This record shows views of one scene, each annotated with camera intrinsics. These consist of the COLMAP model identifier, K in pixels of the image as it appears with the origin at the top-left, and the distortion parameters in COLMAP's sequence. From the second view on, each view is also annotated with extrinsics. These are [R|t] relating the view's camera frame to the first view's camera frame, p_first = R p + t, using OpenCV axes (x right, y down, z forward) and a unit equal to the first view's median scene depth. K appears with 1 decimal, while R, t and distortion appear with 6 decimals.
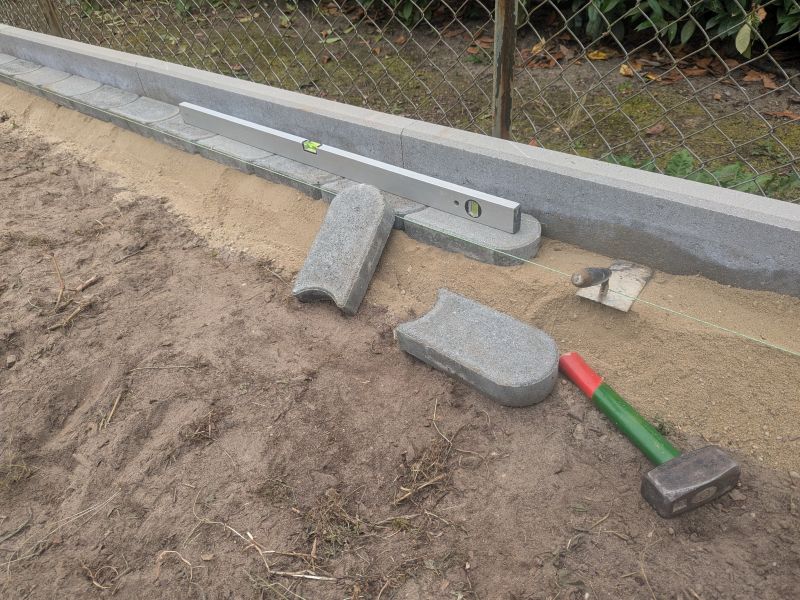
lens RADIAL K [[564.7, 0, 397.3], [0, 564.7, 297.0], [0, 0, 1]] dist [0.054503, -0.057620]
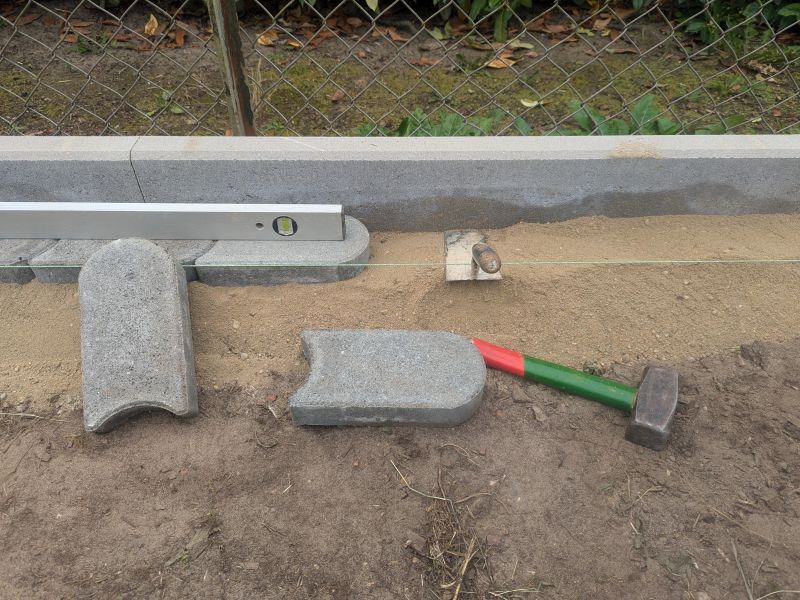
lens RADIAL K [[564.7, 0, 397.3], [0, 564.7, 297.0], [0, 0, 1]] dist [0.054503, -0.057620]
pose [[0.747992, -0.371974, 0.549676, -0.245774], [0.349893, 0.924757, 0.149668, -0.134825], [-0.563989, 0.080377, 0.821861, 0.259573]]
